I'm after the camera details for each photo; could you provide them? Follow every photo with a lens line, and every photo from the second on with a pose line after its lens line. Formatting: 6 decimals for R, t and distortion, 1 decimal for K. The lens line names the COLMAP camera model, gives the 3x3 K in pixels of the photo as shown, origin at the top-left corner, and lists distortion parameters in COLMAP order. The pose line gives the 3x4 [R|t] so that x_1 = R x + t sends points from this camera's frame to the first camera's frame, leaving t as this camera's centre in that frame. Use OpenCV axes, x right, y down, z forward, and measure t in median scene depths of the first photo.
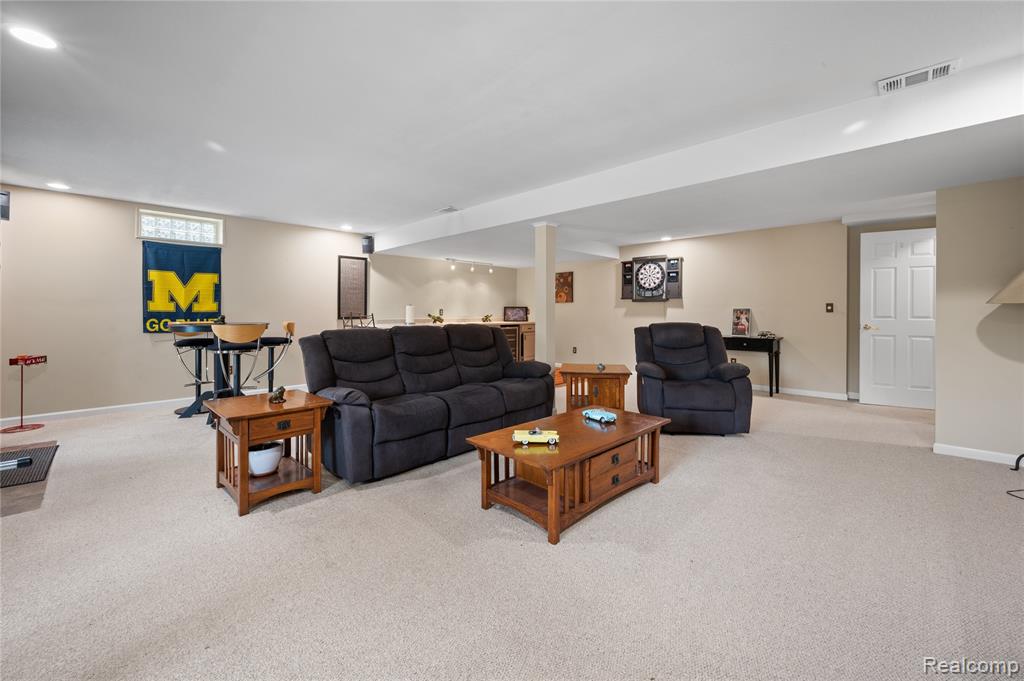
lens RADIAL K [[416.7, 0, 516.2], [0, 416.7, 314.6], [0, 0, 1]] dist [-0.000280, 0.000222]
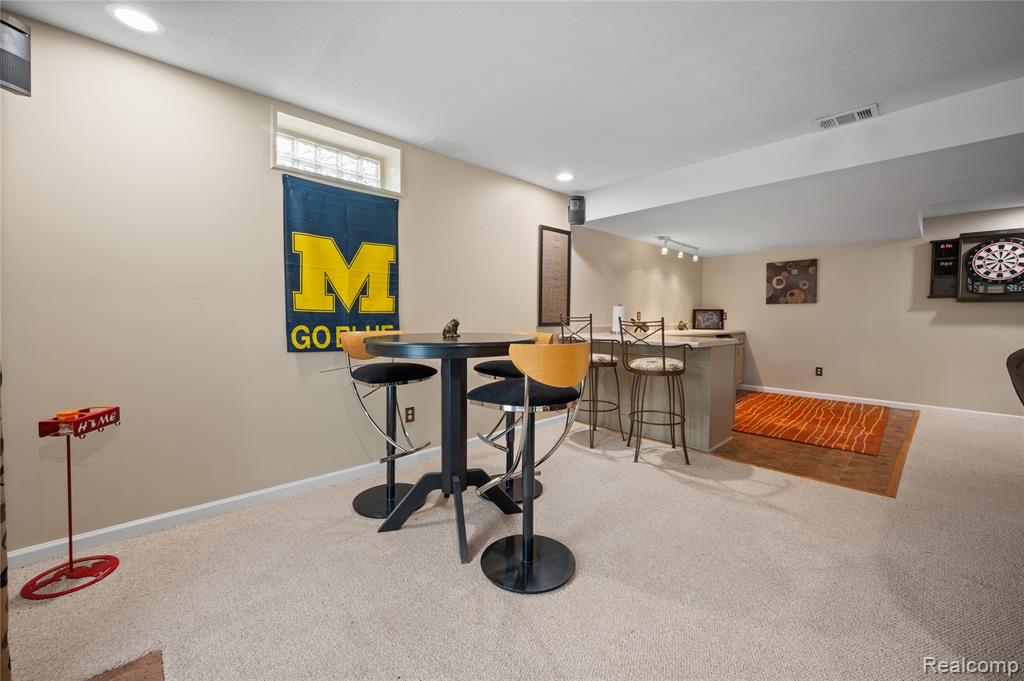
lens RADIAL K [[407.5, 0, 511.1], [0, 407.5, 332.4], [0, 0, 1]] dist [0.000085, -0.000288]
pose [[0.999246, 0.006906, -0.038204, -0.535460], [-0.005663, 0.999455, 0.032530, 0.000617], [0.038408, -0.032289, 0.998740, 0.451231]]
